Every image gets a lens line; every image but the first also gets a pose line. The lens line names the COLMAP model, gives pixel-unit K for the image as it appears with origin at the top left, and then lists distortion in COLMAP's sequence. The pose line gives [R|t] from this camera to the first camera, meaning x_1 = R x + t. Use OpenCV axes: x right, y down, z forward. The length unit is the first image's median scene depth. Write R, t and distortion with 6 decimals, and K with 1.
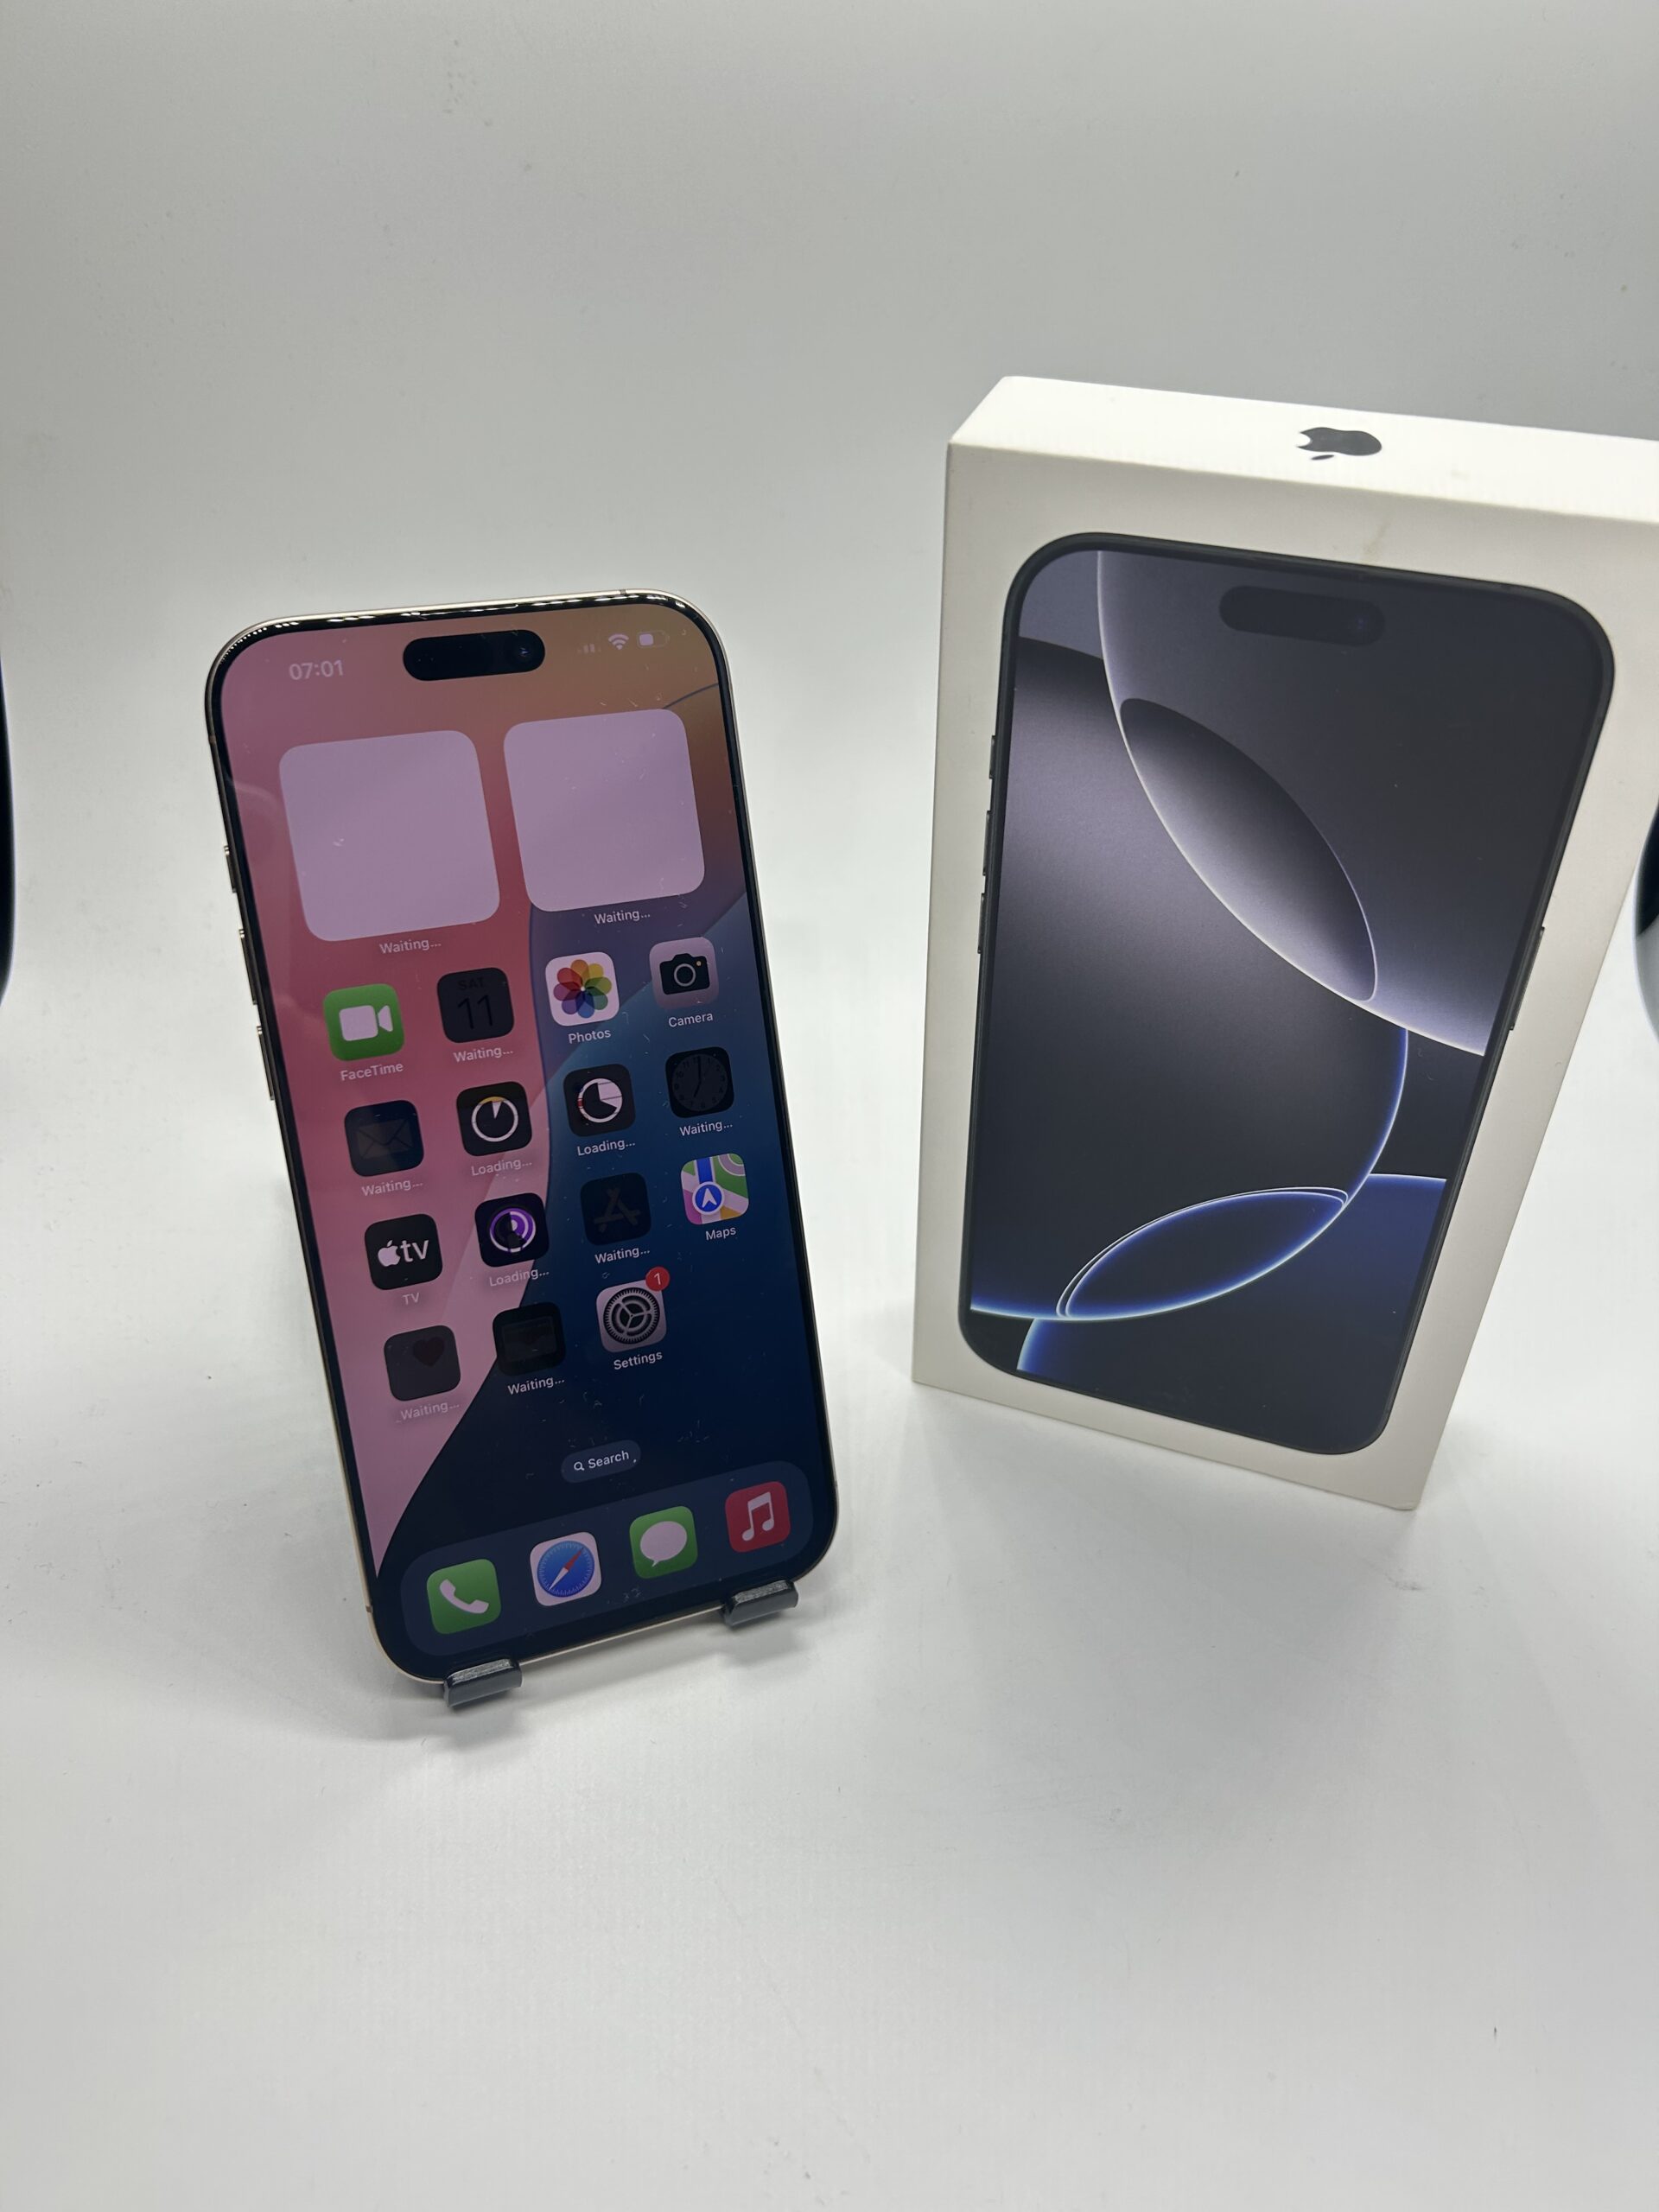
lens RADIAL K [[1724.9, 0, 830.8], [0, 1724.9, 1109.8], [0, 0, 1]] dist [0.001076, -0.013034]
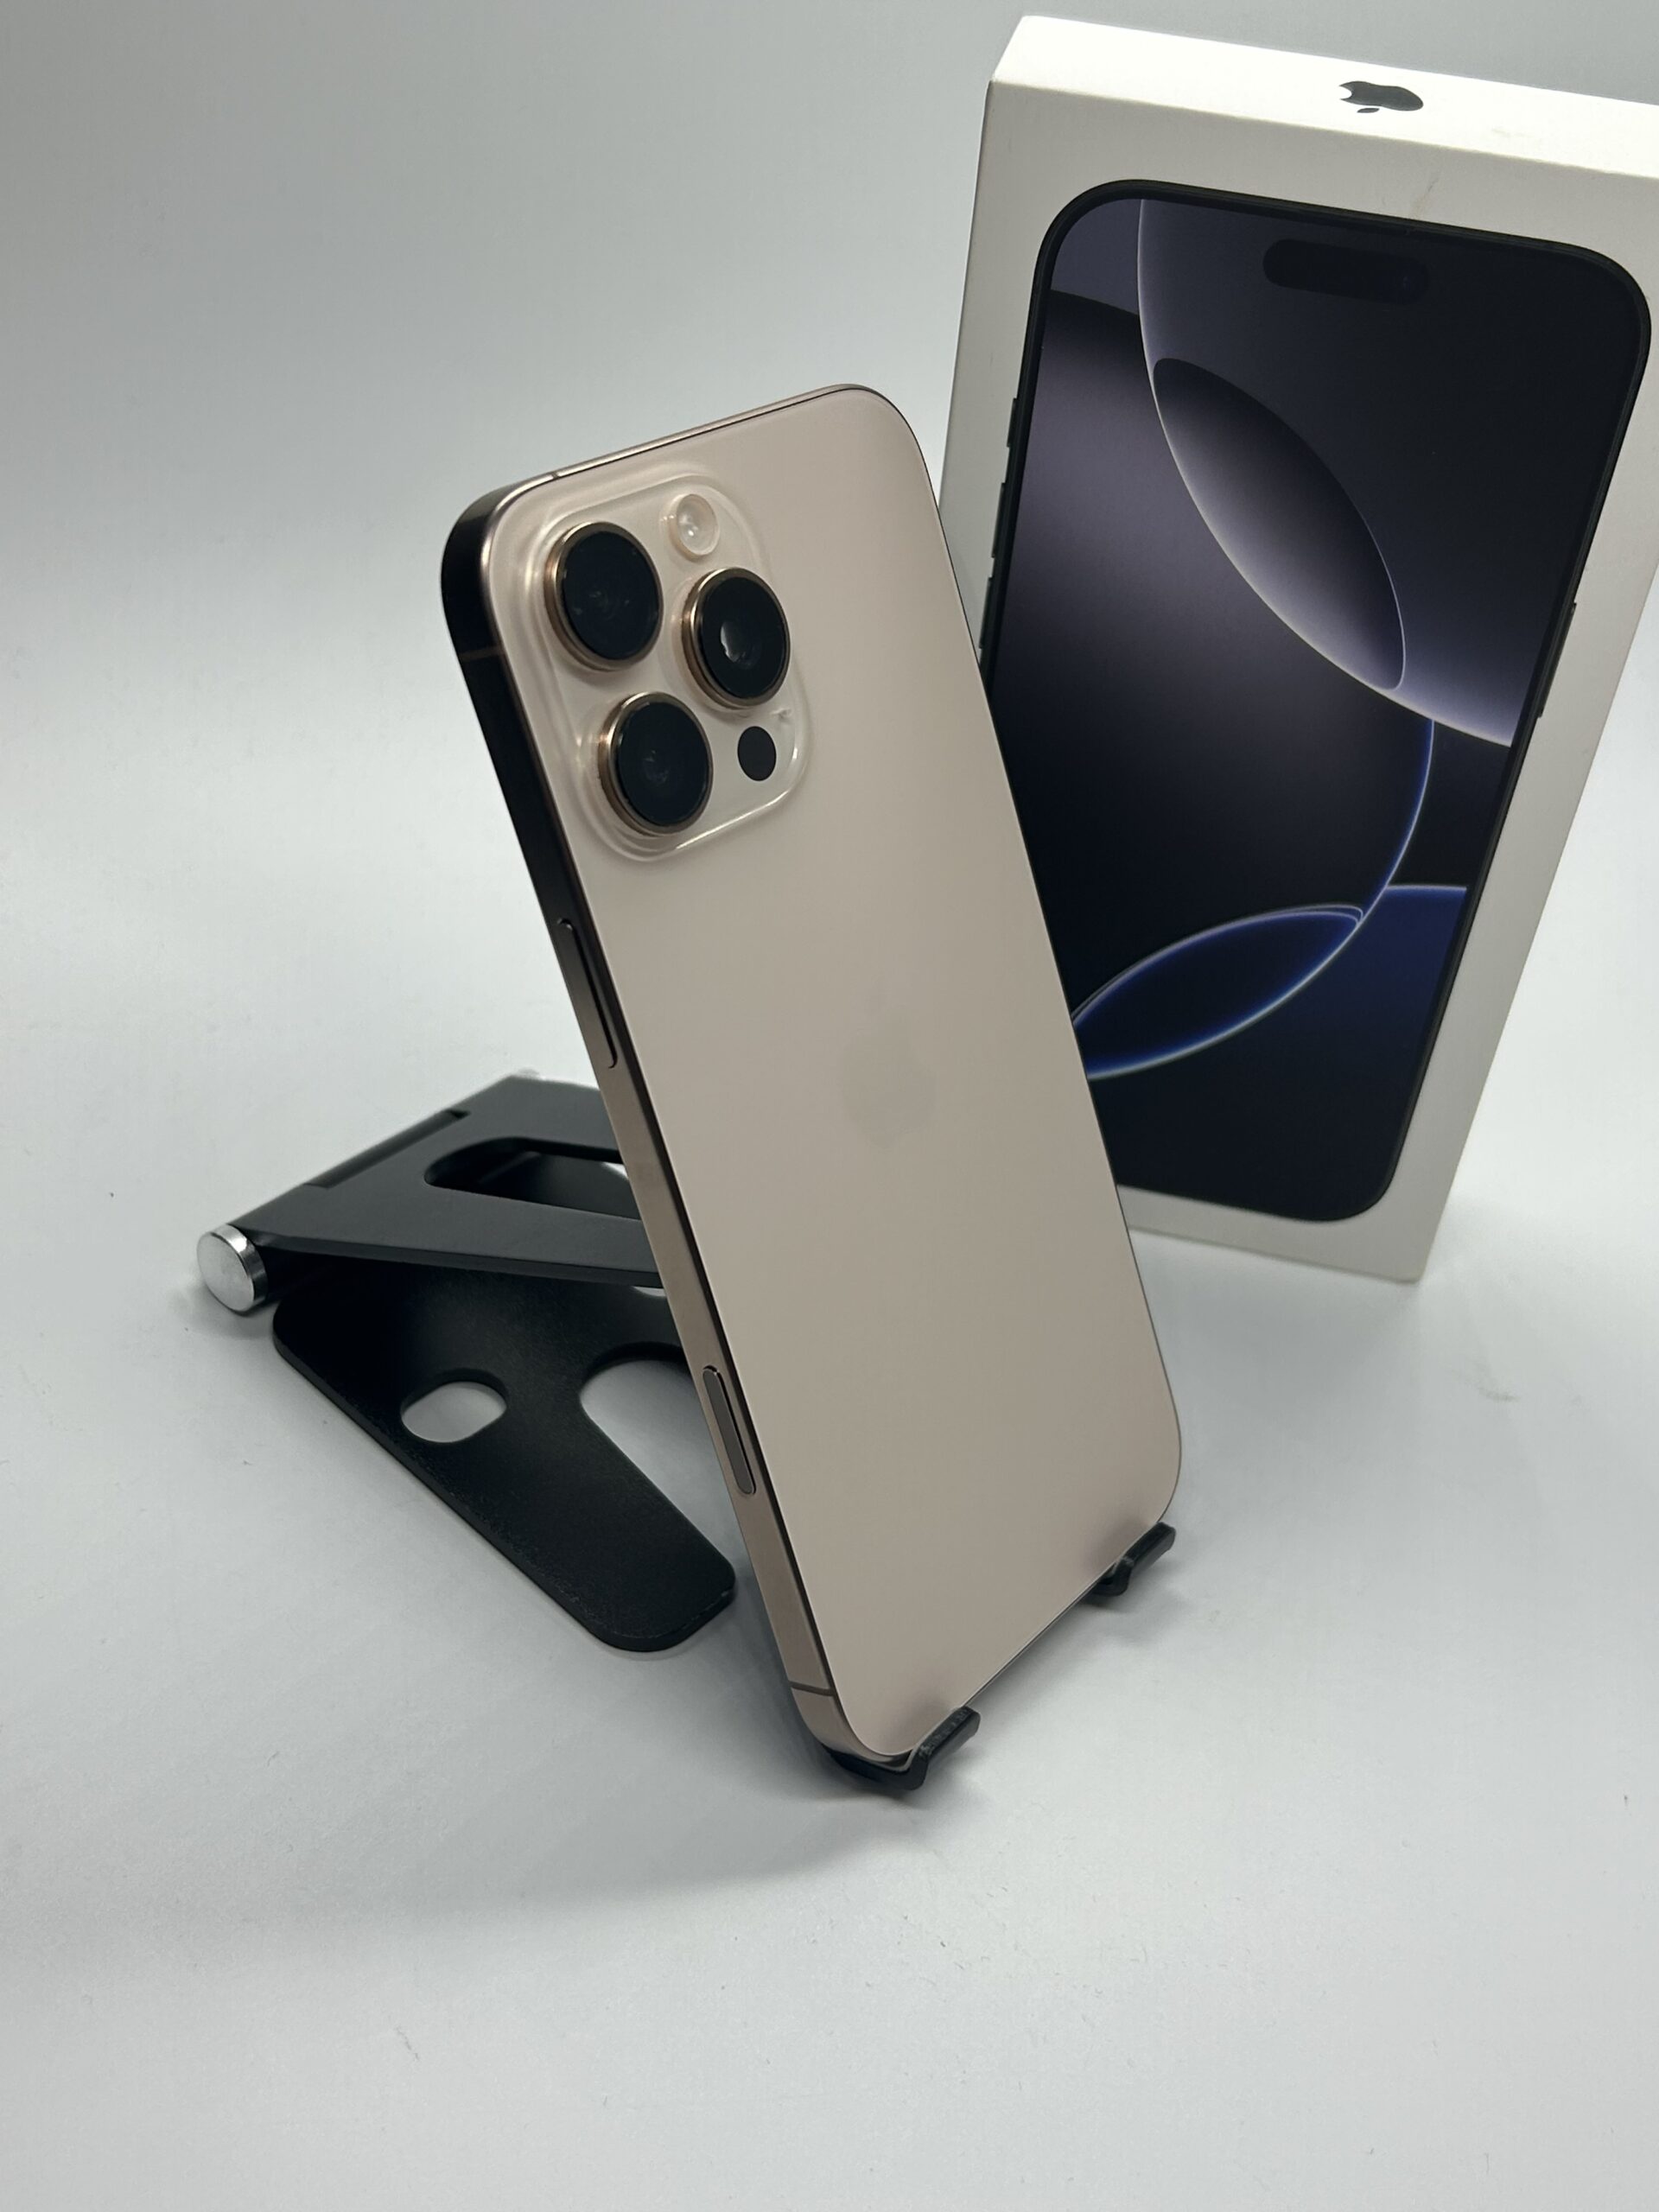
lens RADIAL K [[2394.7, 0, 830.5], [0, 2394.7, 1108.2], [0, 0, 1]] dist [-0.019373, 0.000000]
pose [[0.988703, -0.021226, 0.148376, -0.200724], [0.018734, 0.999659, 0.018169, 0.139734], [-0.148711, -0.015185, 0.988764, -0.269876]]
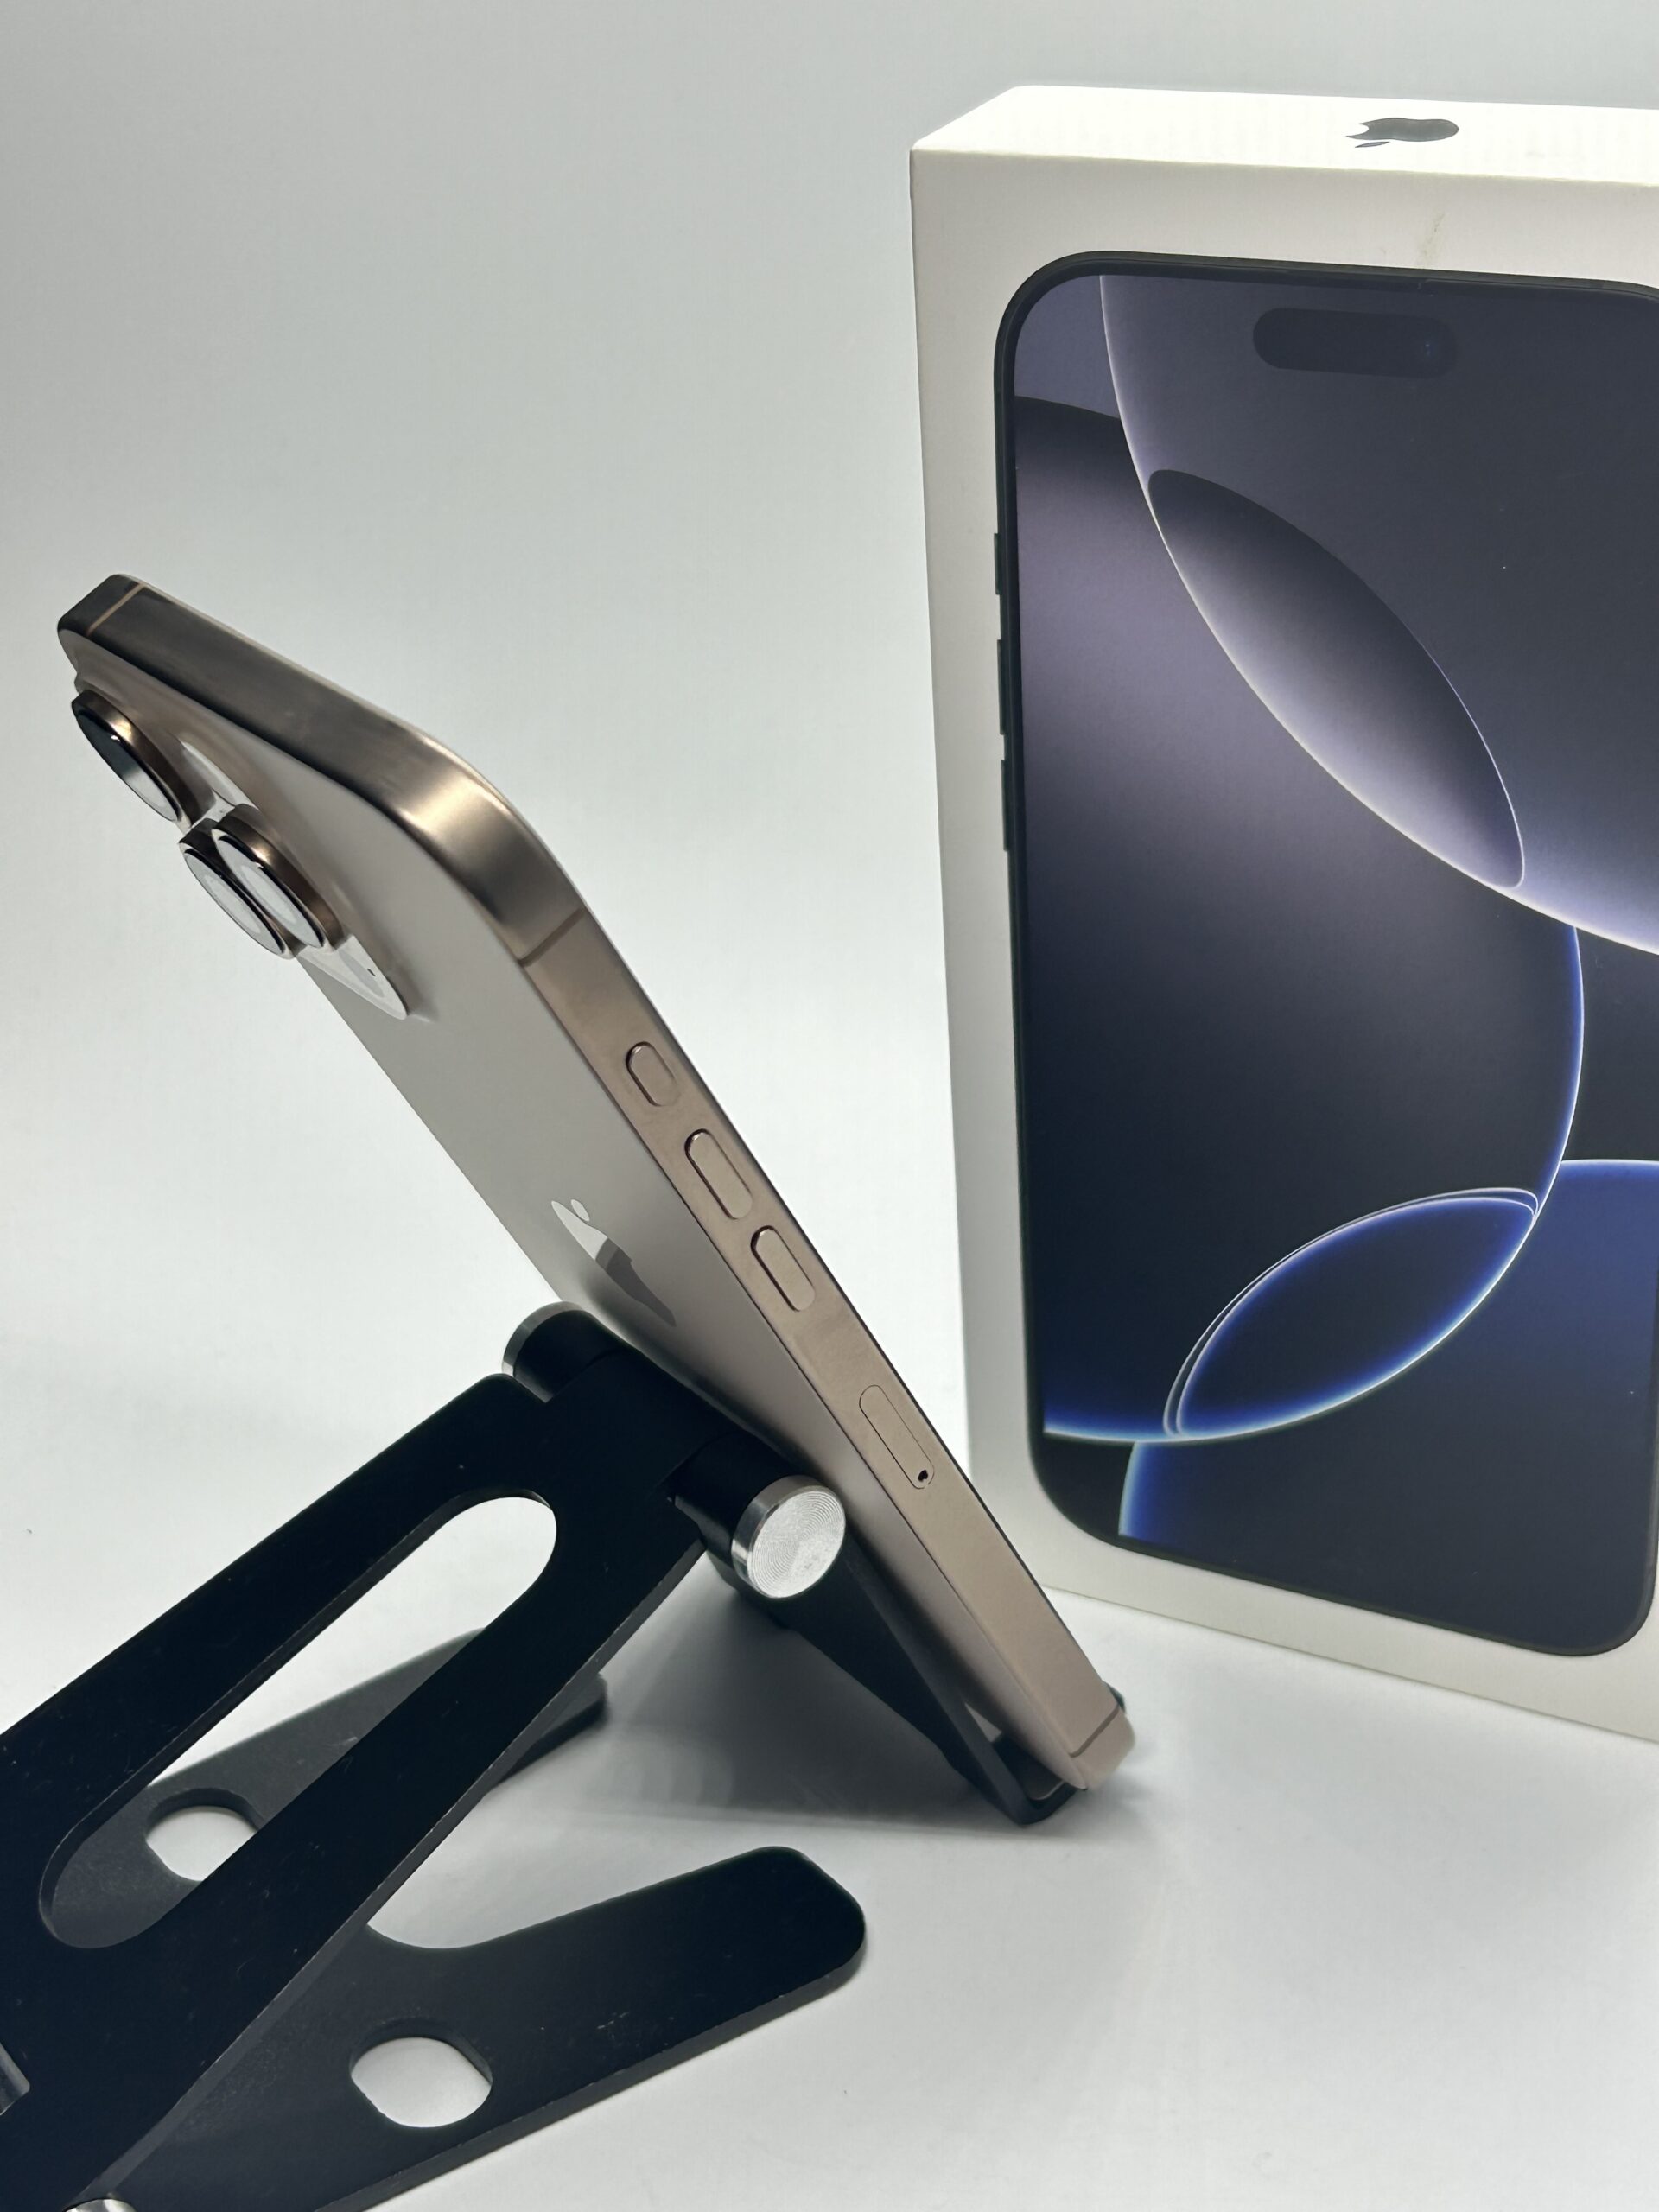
lens RADIAL K [[3120.9, 0, 775.4], [0, 3120.9, 1078.7], [0, 0, 1]] dist [0.052105, 0.000000]
pose [[0.990331, 0.012819, -0.138132, 0.186721], [-0.037451, 0.983456, -0.177234, 0.260376], [0.133574, 0.180693, 0.974427, -0.303980]]
